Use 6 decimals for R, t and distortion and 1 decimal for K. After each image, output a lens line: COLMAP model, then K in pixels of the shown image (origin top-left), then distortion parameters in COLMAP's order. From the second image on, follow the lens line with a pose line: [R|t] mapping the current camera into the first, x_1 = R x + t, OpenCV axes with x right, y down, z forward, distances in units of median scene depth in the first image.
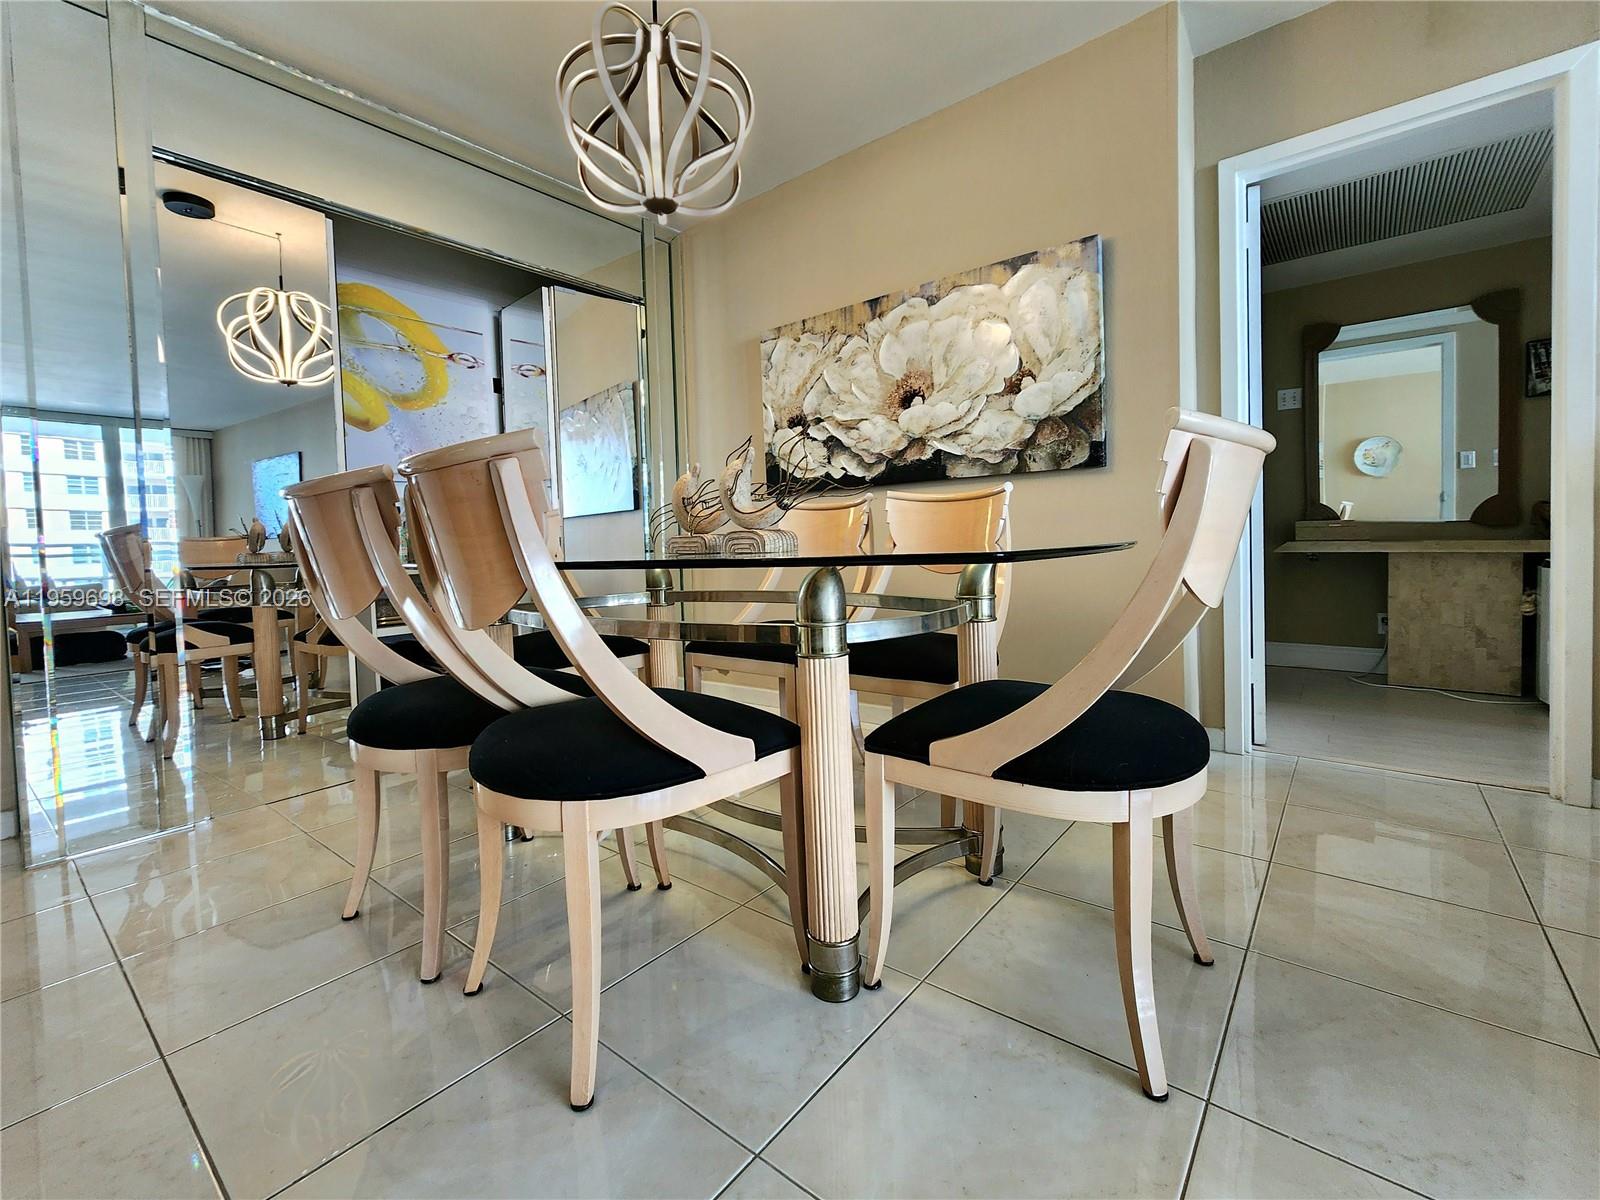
lens RADIAL K [[677.5, 0, 814.3], [0, 677.5, 556.9], [0, 0, 1]] dist [0.001855, 0.000452]
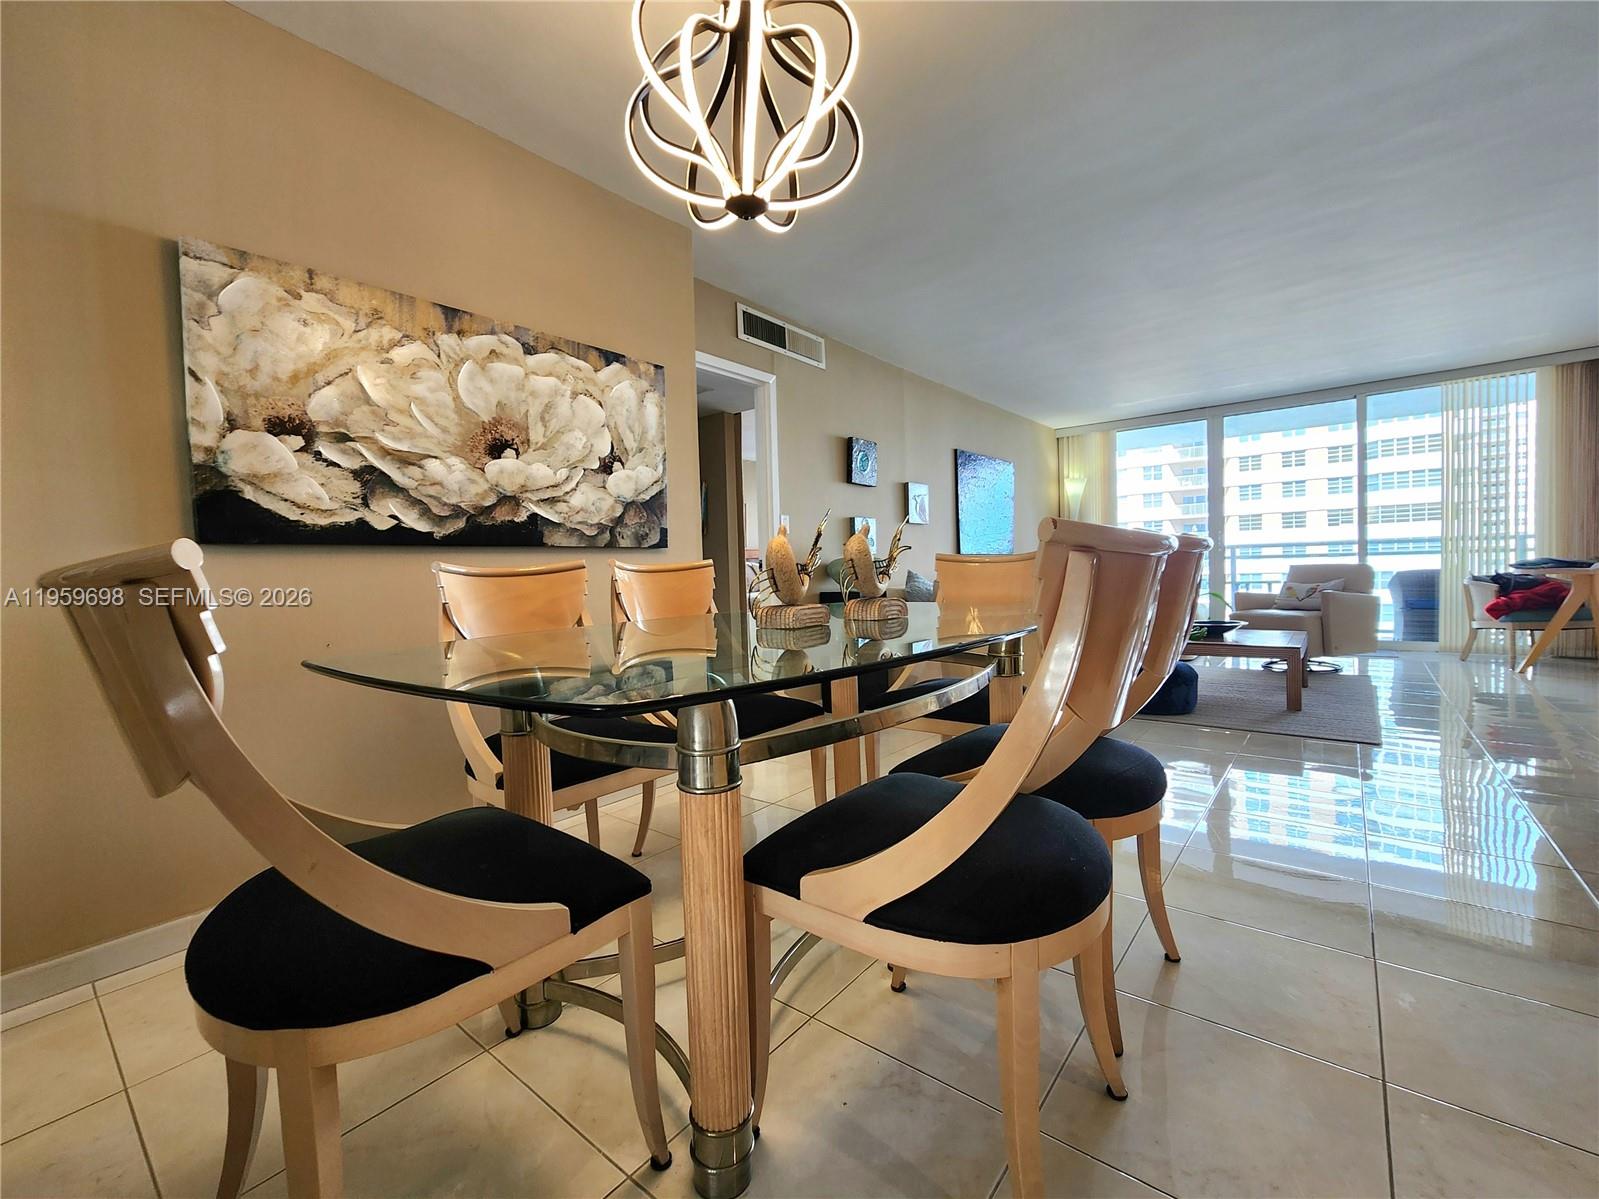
lens RADIAL K [[677.1, 0, 797.0], [0, 677.1, 595.7], [0, 0, 1]] dist [0.001855, 0.000452]
pose [[0.005968, -0.005988, 0.999964, -0.708277], [0.058566, 0.998268, 0.005628, -0.031075], [-0.998266, 0.058530, 0.006308, 0.630631]]
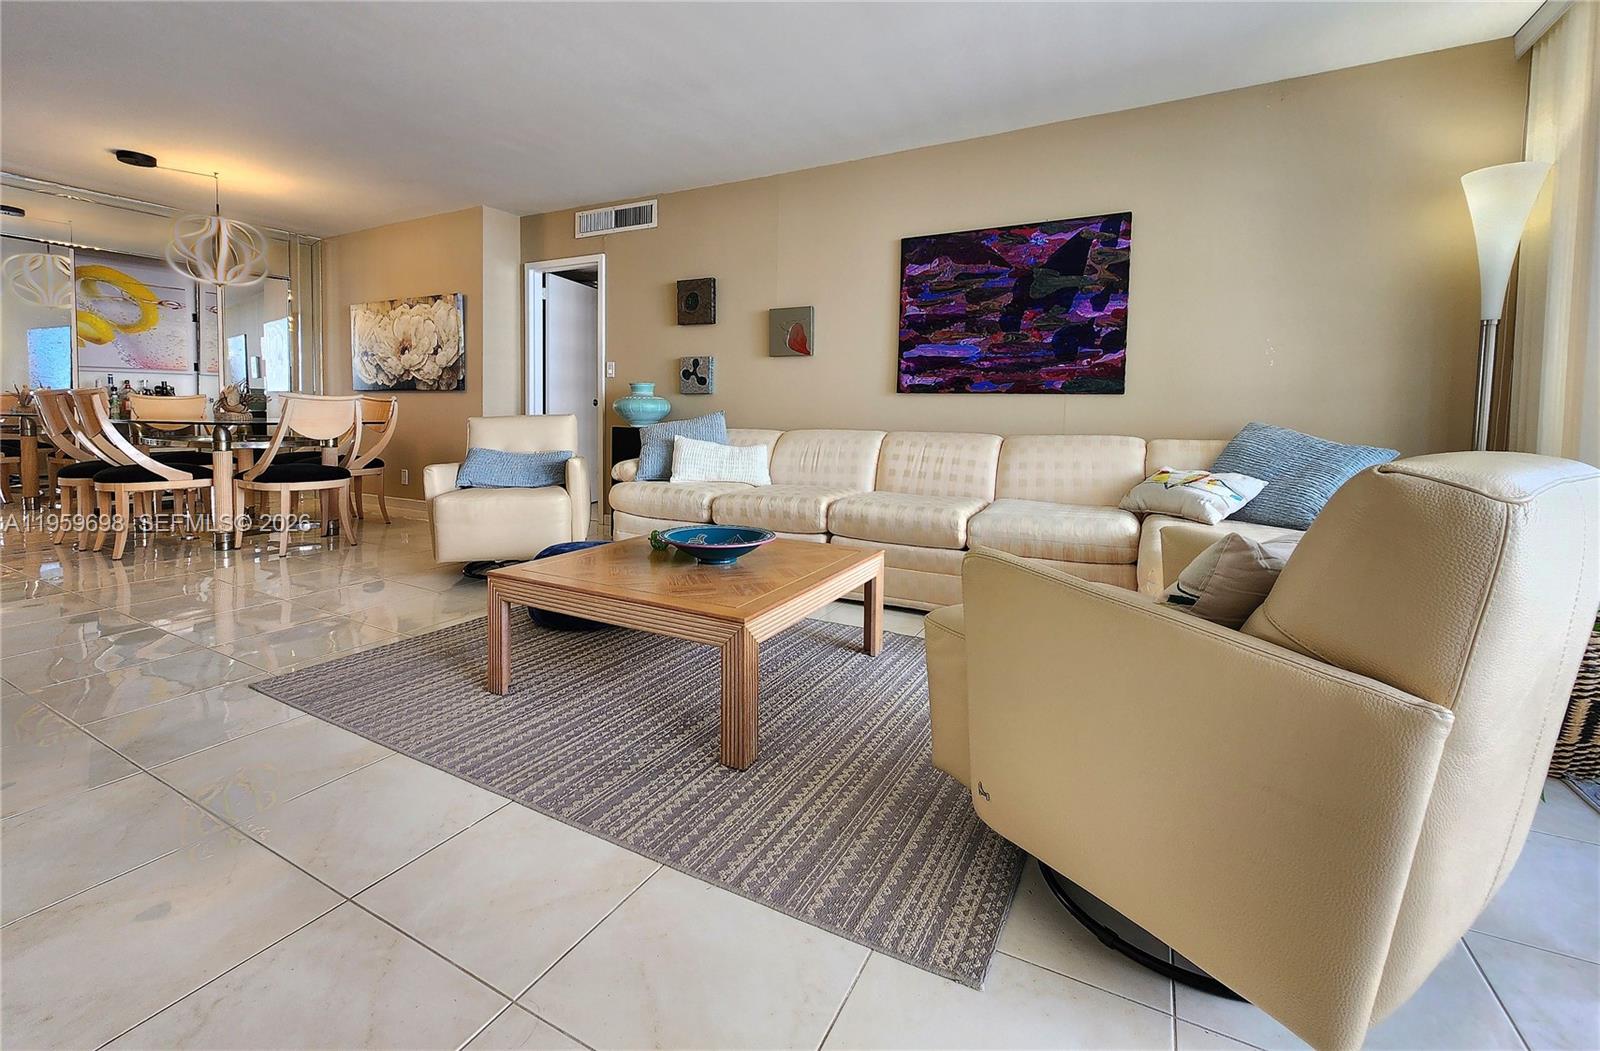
lens RADIAL K [[650.0, 0, 830.9], [0, 650.0, 438.1], [0, 0, 1]] dist [-0.002611, -0.000721]
pose [[0.978427, 0.038668, 0.202941, 1.035744], [-0.041069, 0.999127, 0.007634, -0.031555], [-0.202468, -0.015804, 0.979161, -1.242720]]
